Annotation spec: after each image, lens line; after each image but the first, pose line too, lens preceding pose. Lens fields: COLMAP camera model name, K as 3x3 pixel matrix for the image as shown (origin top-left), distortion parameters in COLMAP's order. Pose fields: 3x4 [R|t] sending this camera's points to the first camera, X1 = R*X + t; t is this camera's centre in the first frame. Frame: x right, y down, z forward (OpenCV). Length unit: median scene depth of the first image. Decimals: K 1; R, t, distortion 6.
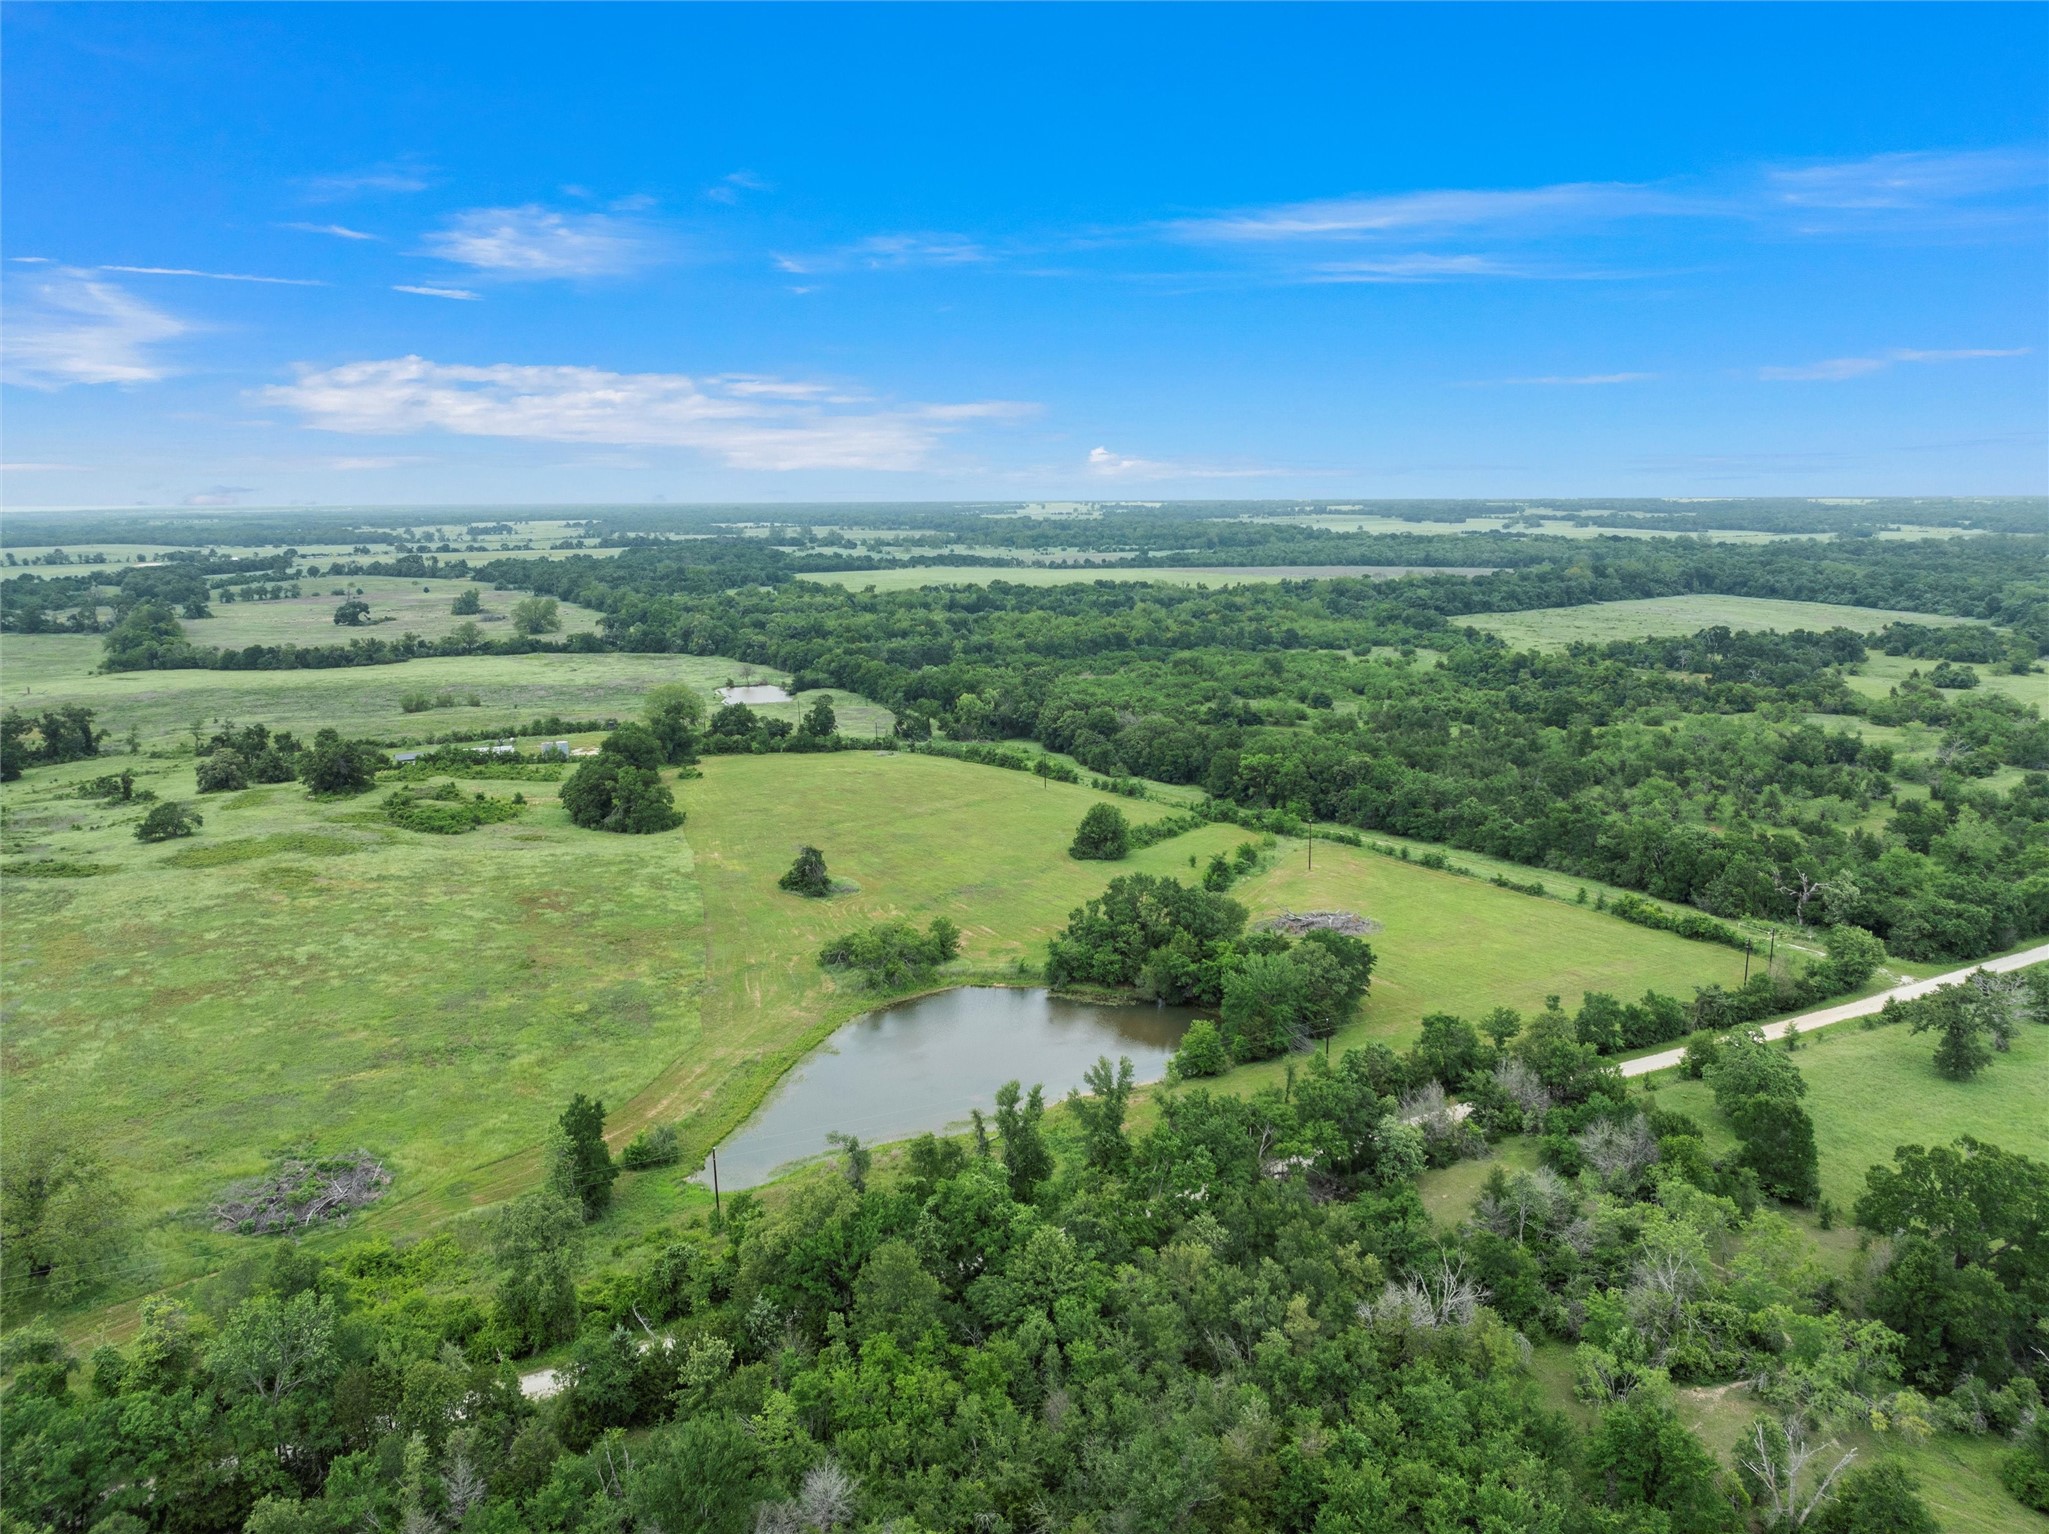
lens RADIAL K [[1434.0, 0, 1034.2], [0, 1434.0, 760.0], [0, 0, 1]] dist [-0.036934, -0.004524]
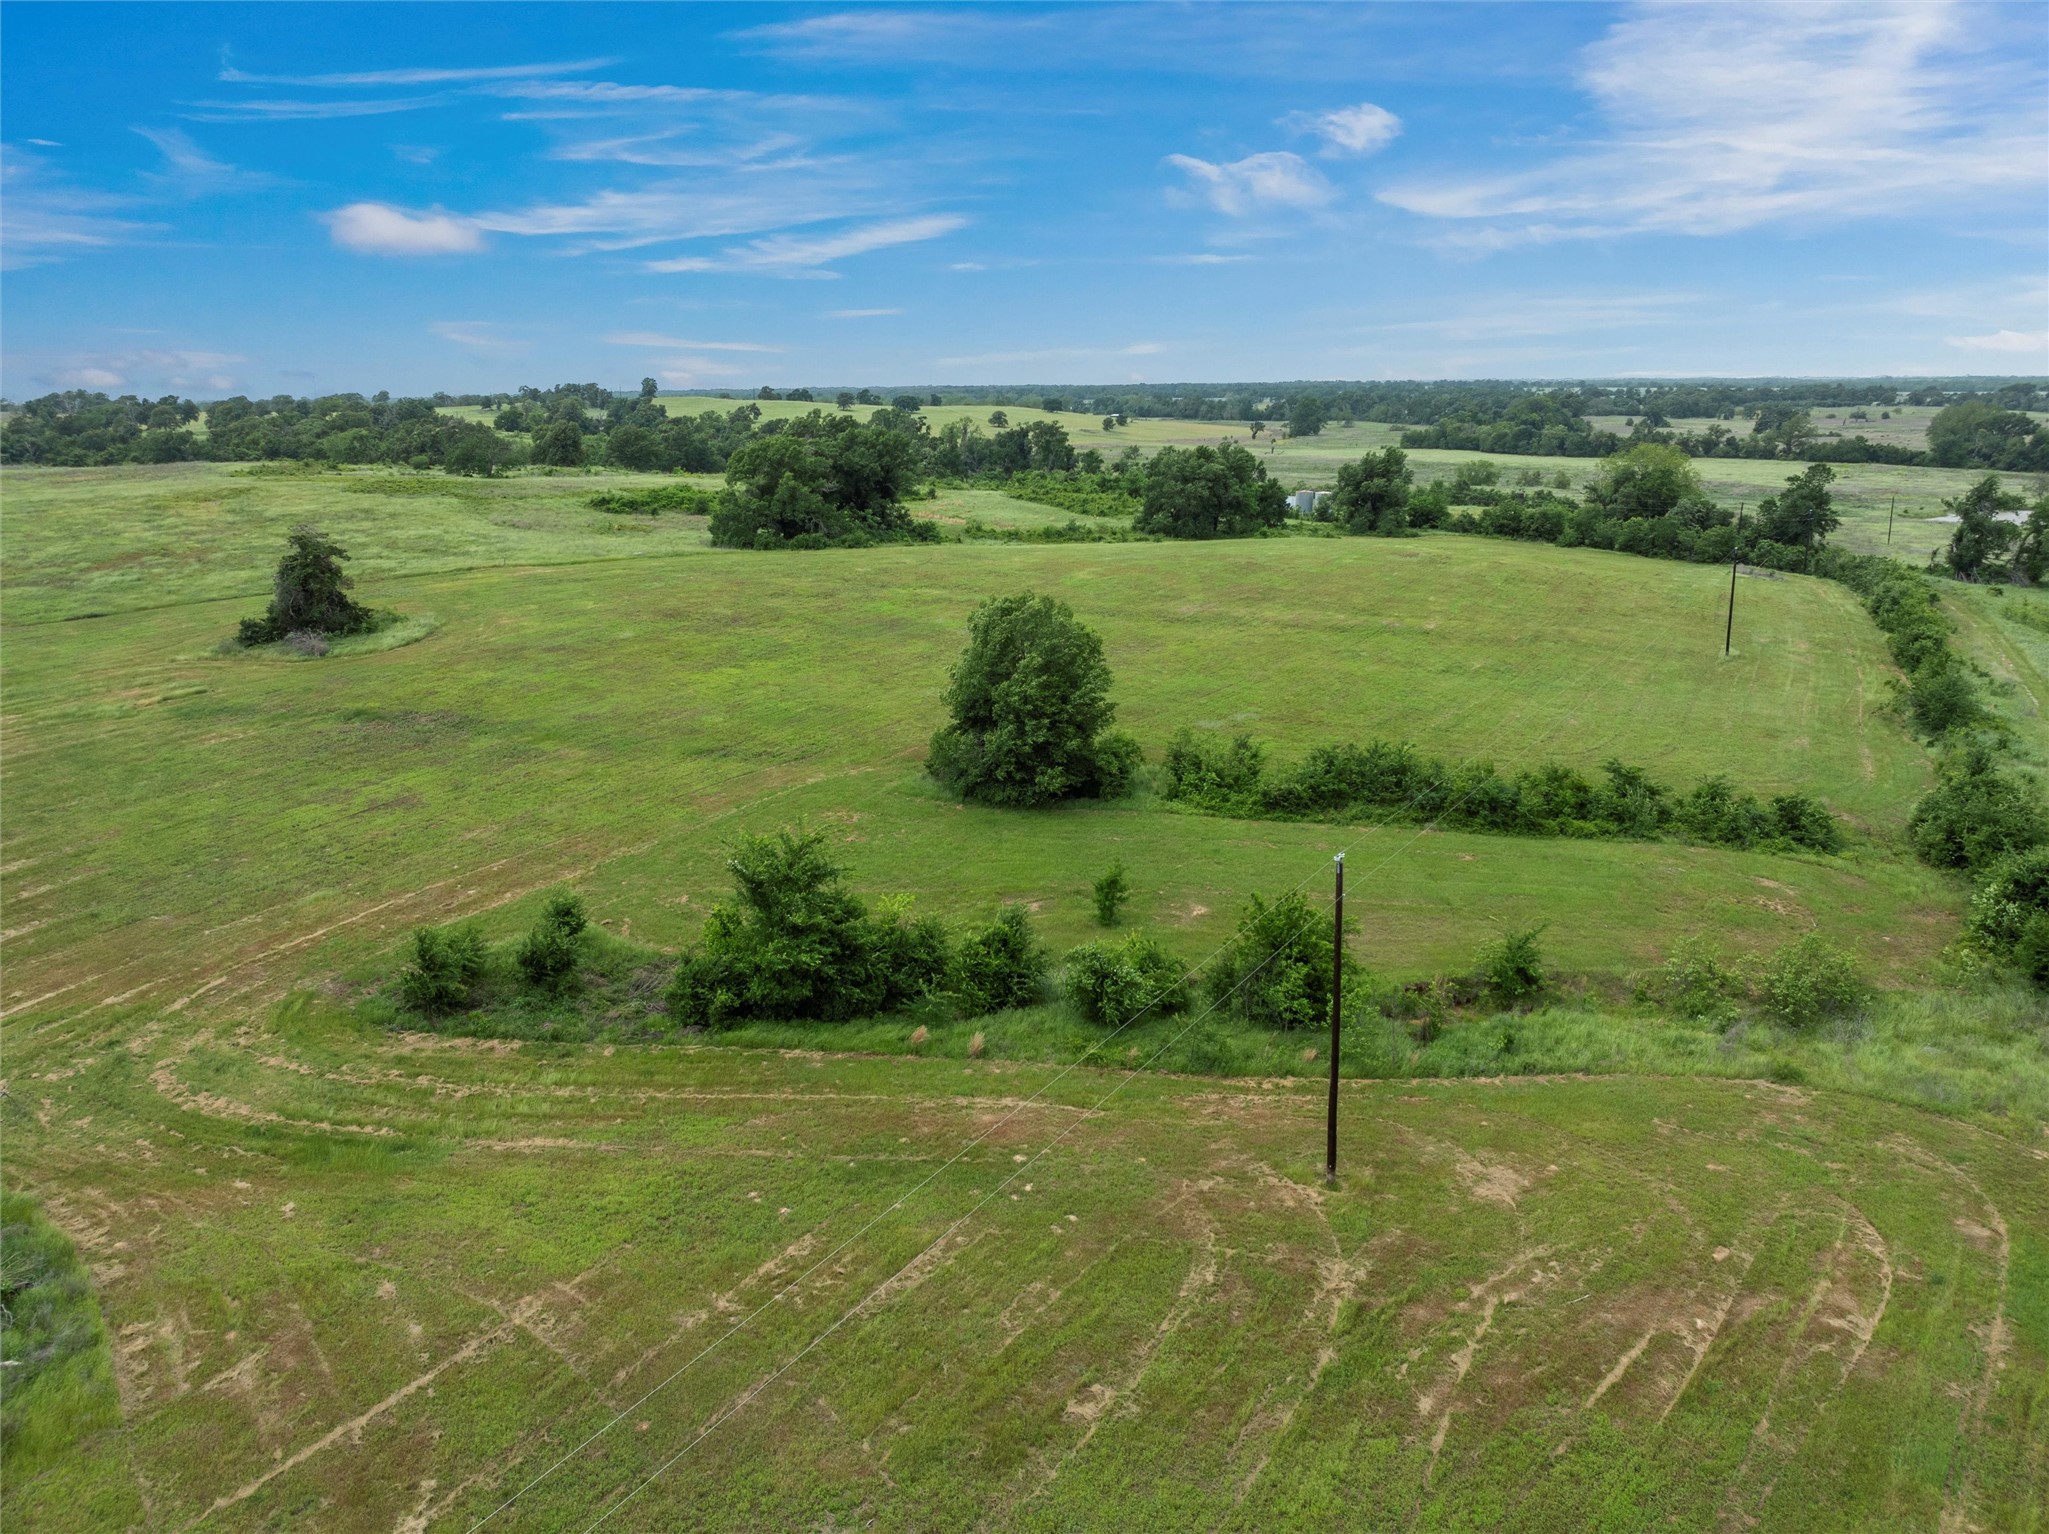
lens RADIAL K [[1434.0, 0, 1034.2], [0, 1434.0, 760.0], [0, 0, 1]] dist [-0.036934, -0.004524]
pose [[0.423375, 0.233371, -0.875381, 0.112322], [-0.158280, 0.970445, 0.182162, 0.004345], [0.892021, 0.061433, 0.447800, 0.337849]]
